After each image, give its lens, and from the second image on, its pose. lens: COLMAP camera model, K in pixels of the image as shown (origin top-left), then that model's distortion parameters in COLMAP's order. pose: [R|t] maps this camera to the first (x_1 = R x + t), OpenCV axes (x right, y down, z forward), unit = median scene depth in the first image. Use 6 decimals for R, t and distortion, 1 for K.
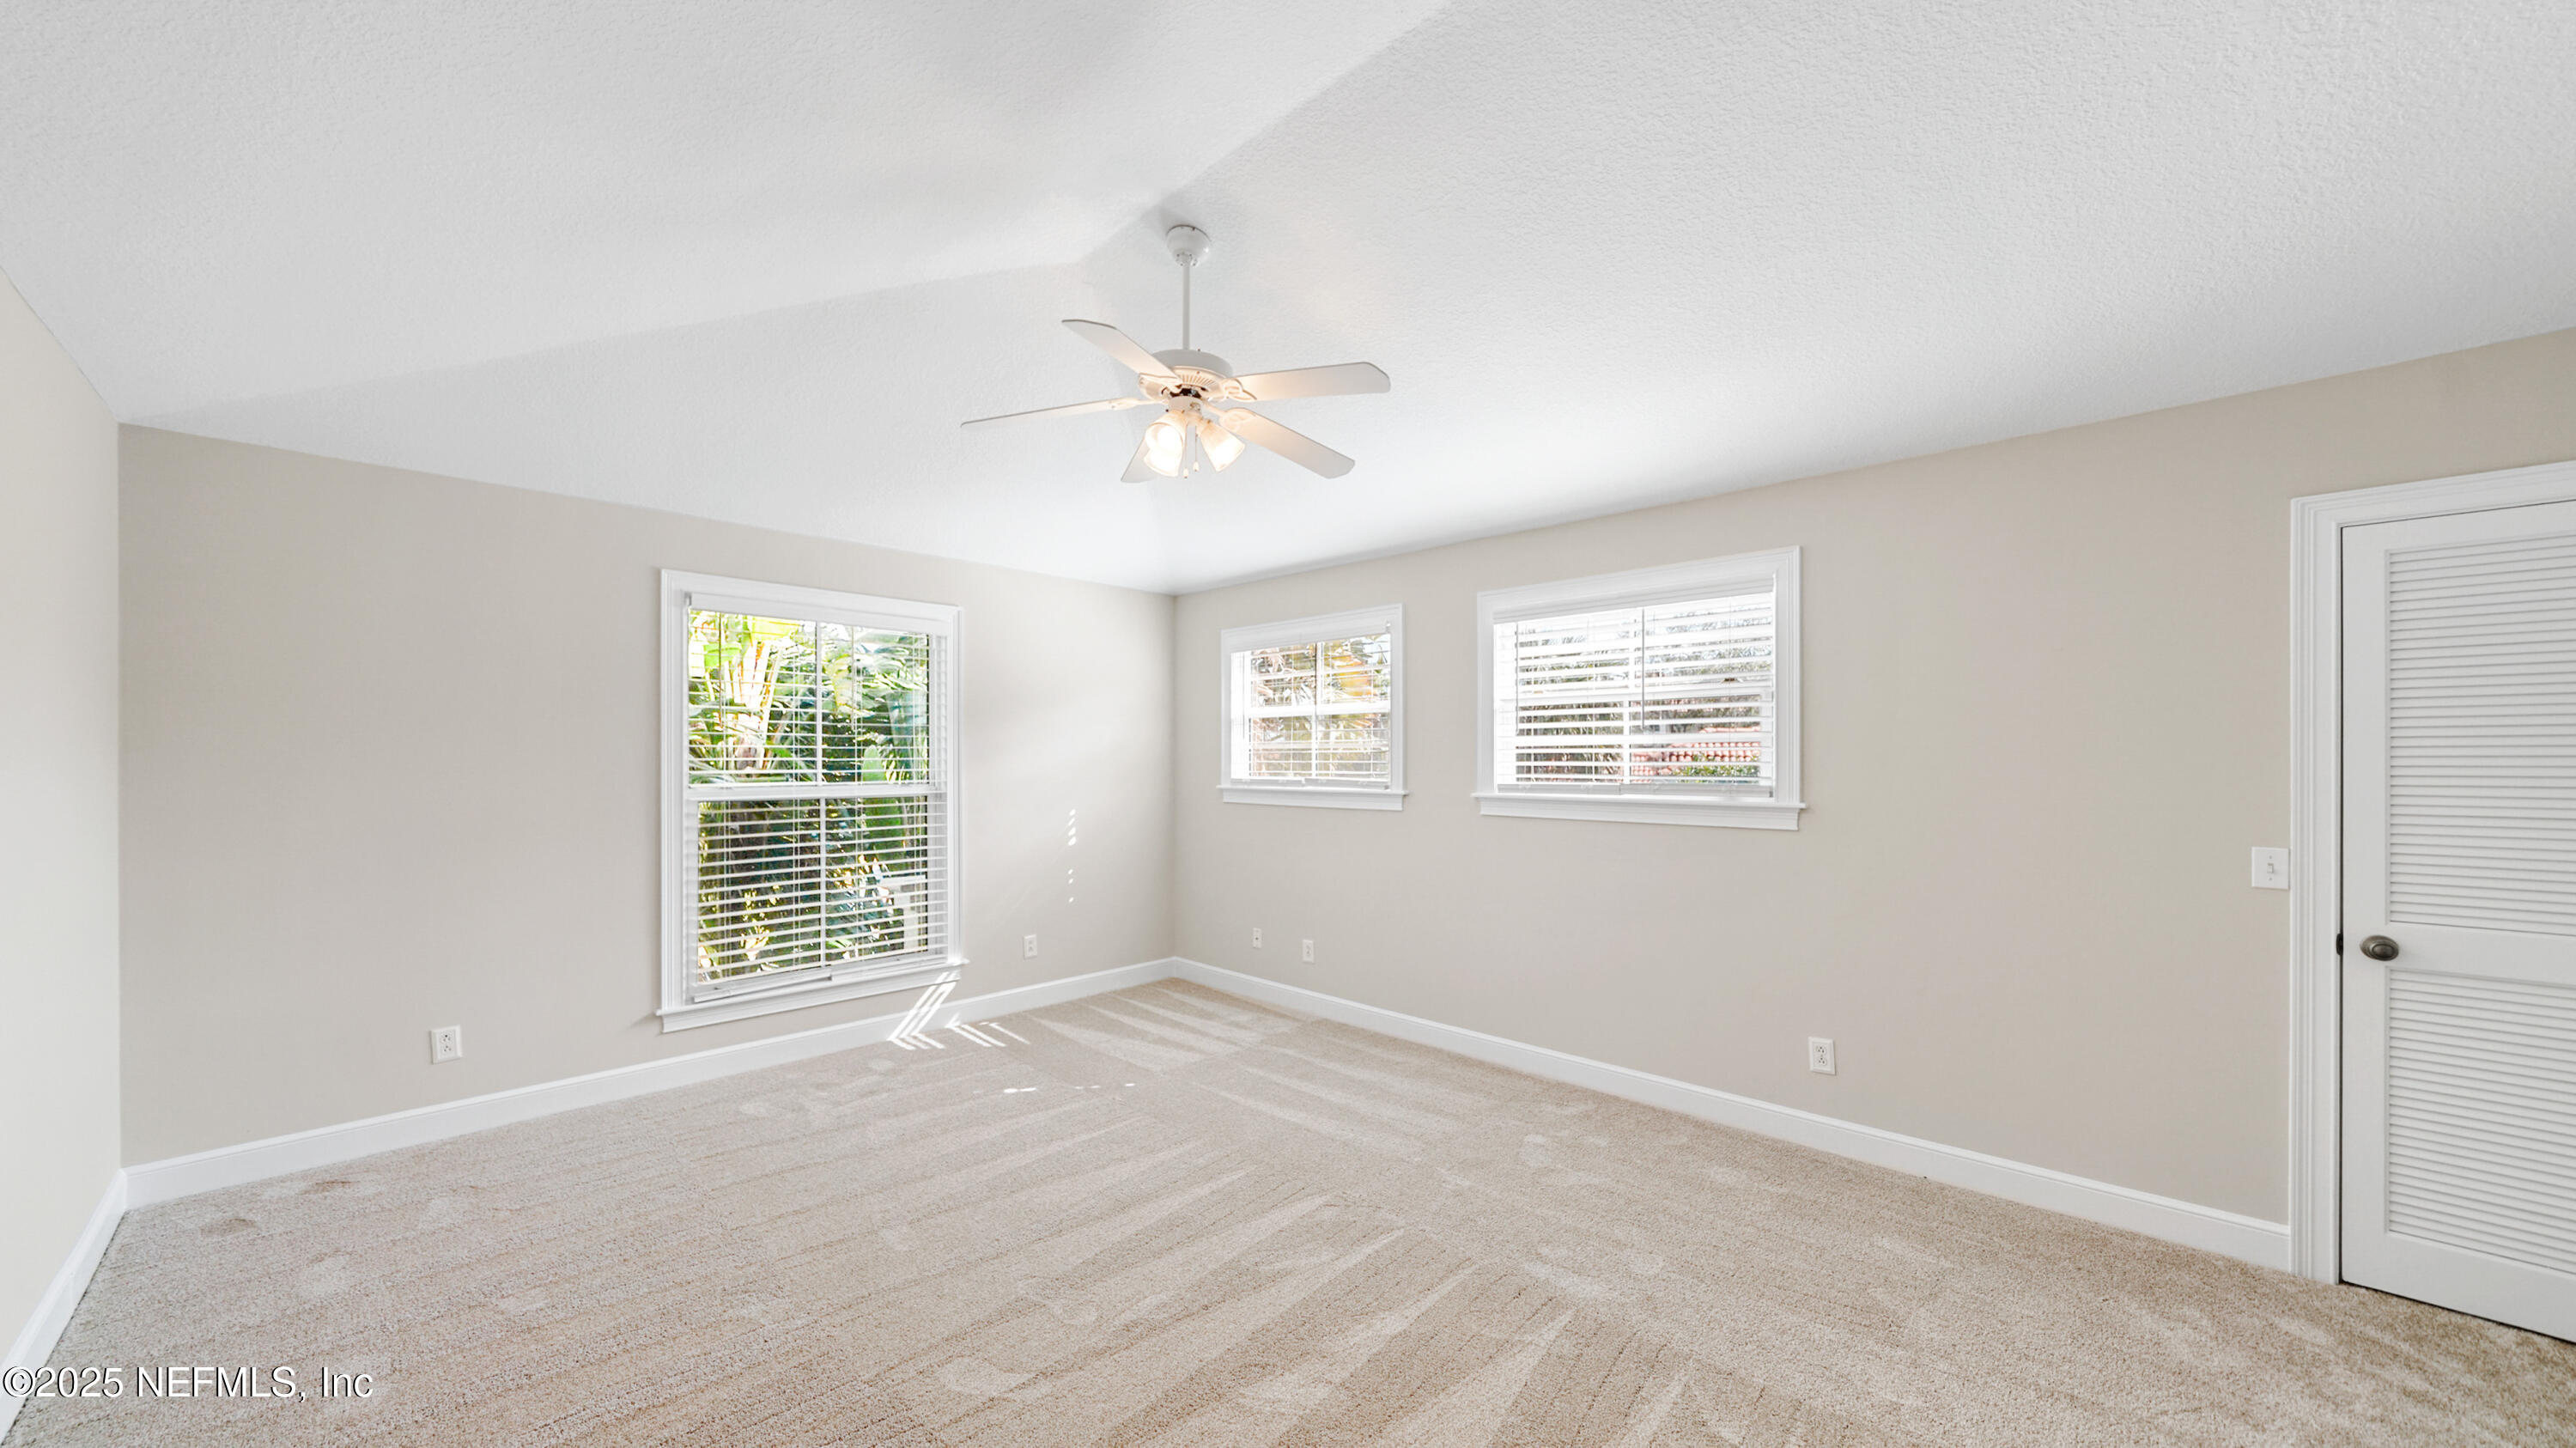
lens RADIAL K [[904.3, 0, 1302.3], [0, 904.3, 764.5], [0, 0, 1]] dist [0.001806, 0.000852]
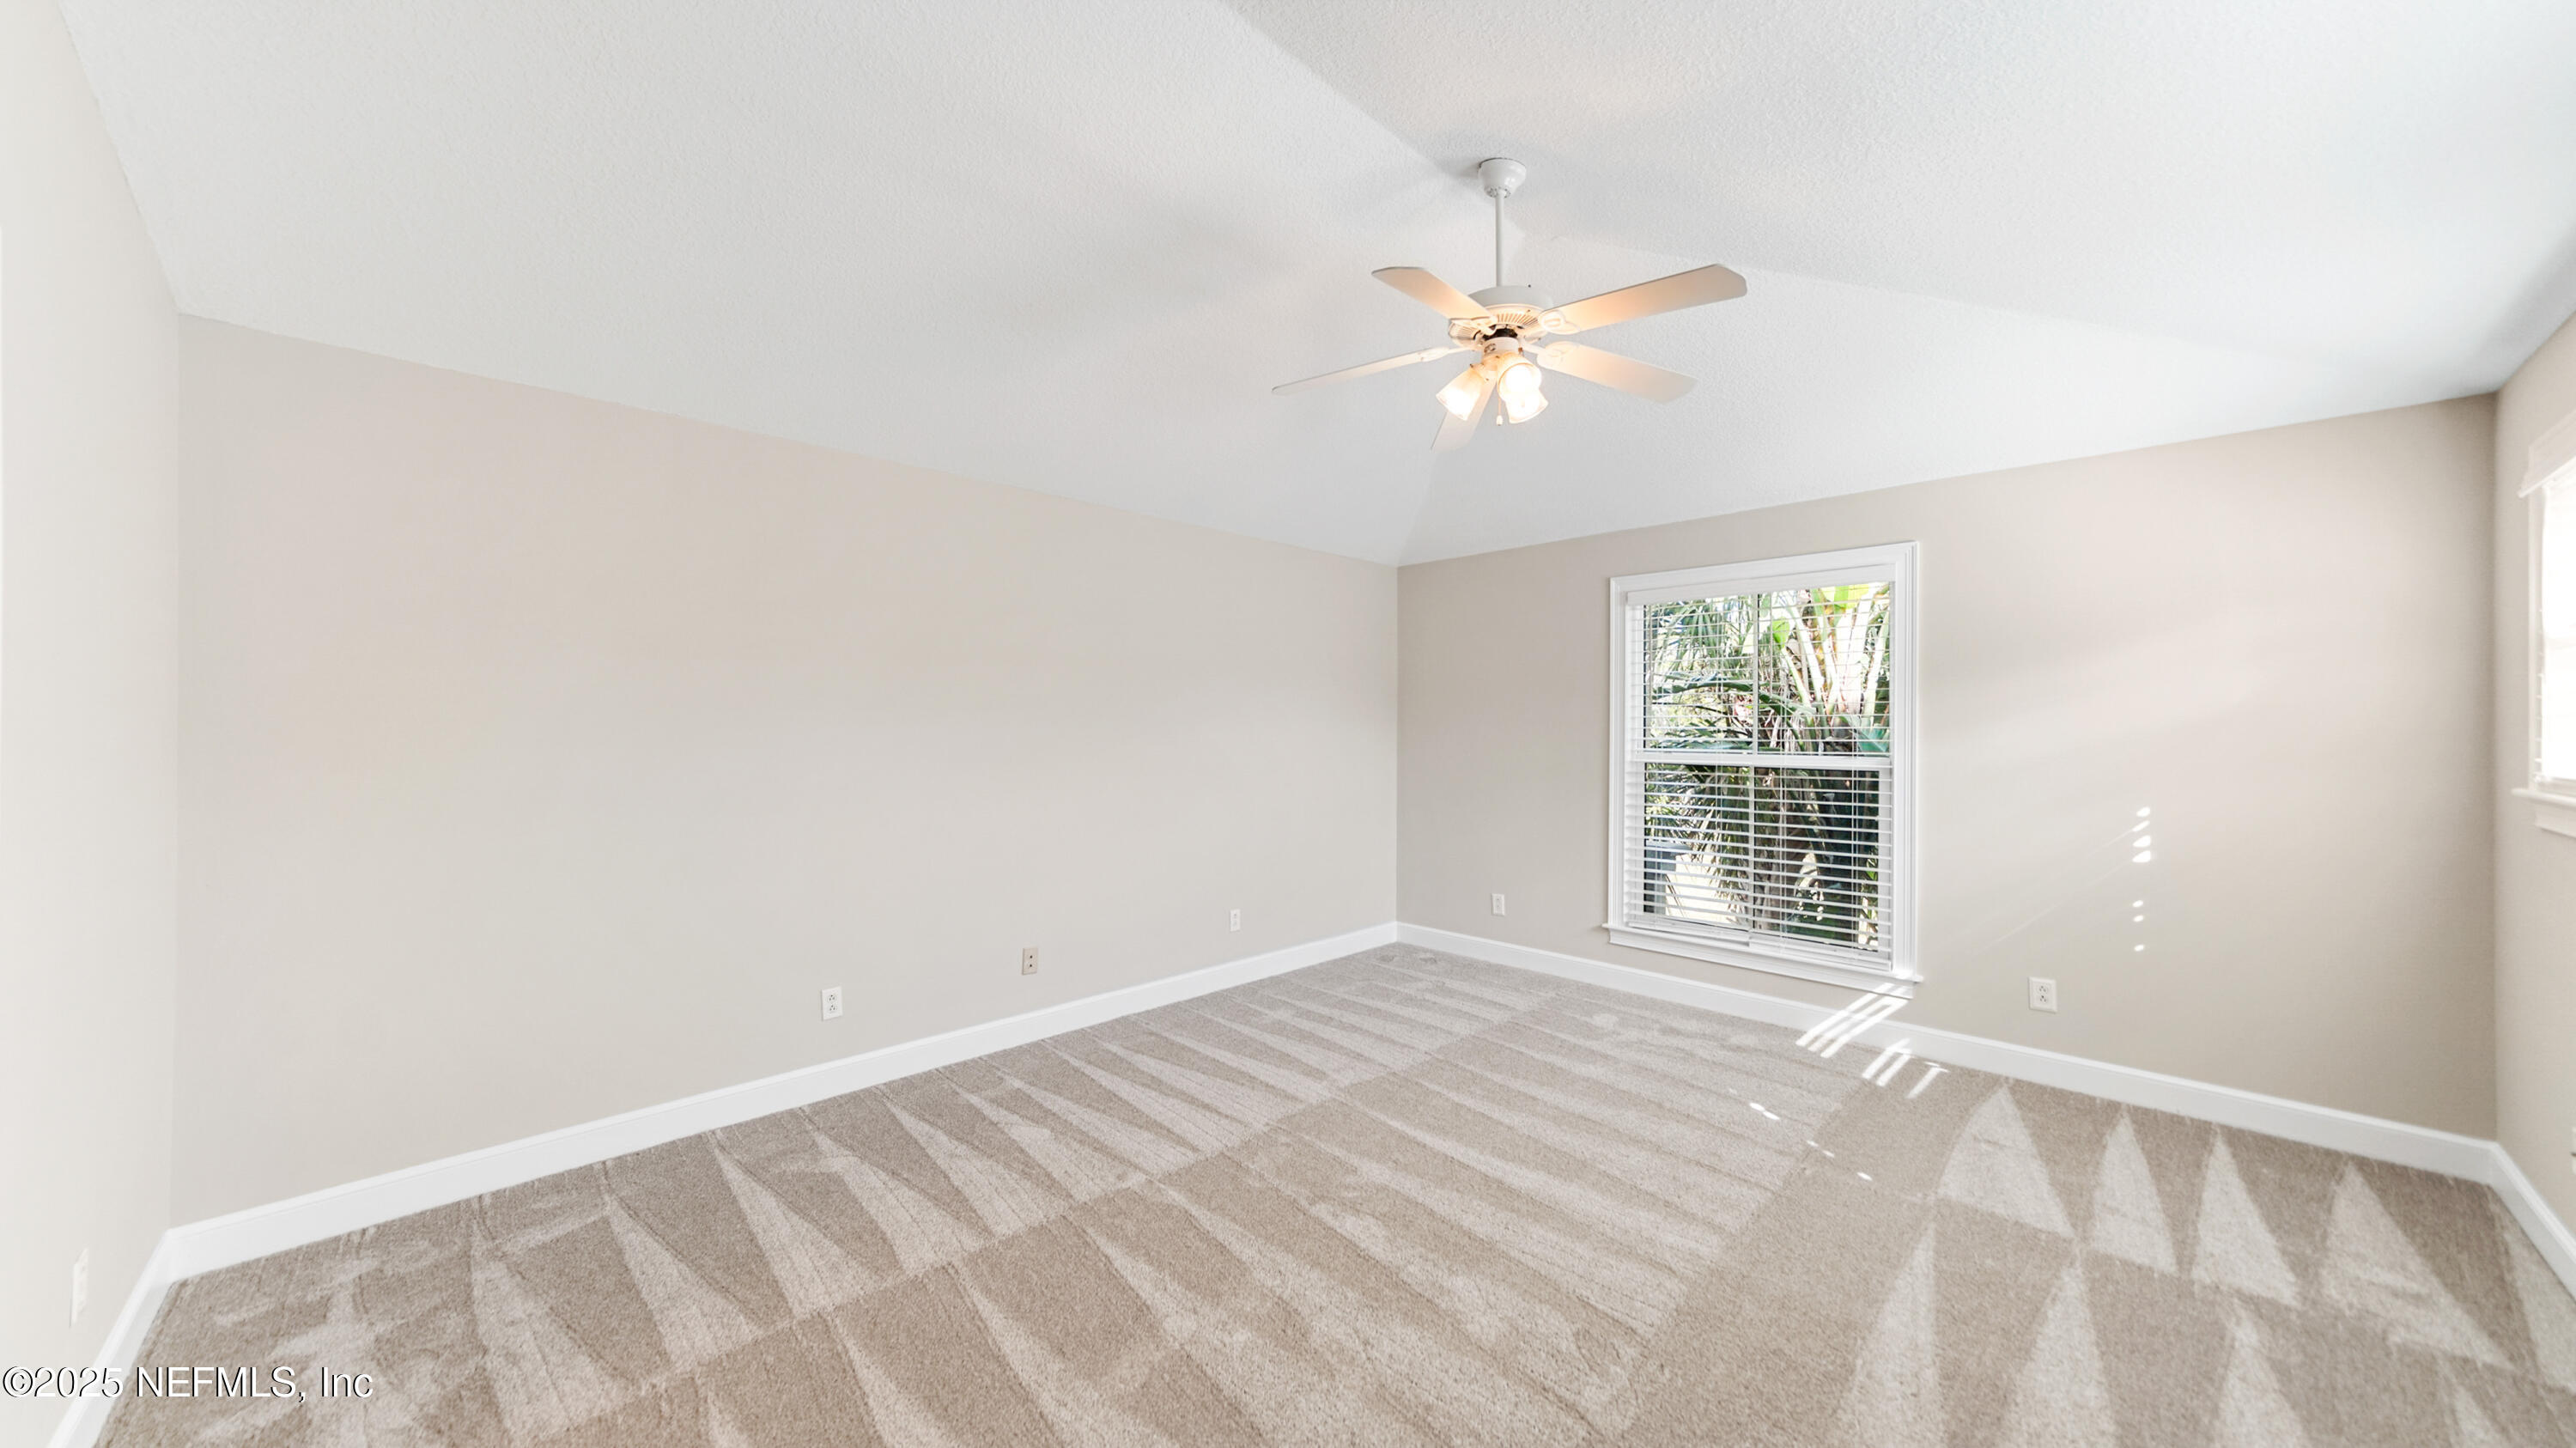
lens RADIAL K [[904.3, 0, 1276.1], [0, 904.3, 726.7], [0, 0, 1]] dist [0.001806, 0.000852]
pose [[-0.041195, 0.001375, -0.999150, 0.465471], [-0.007925, 0.999967, 0.001703, -0.004412], [0.999120, 0.007989, -0.041183, 0.465438]]
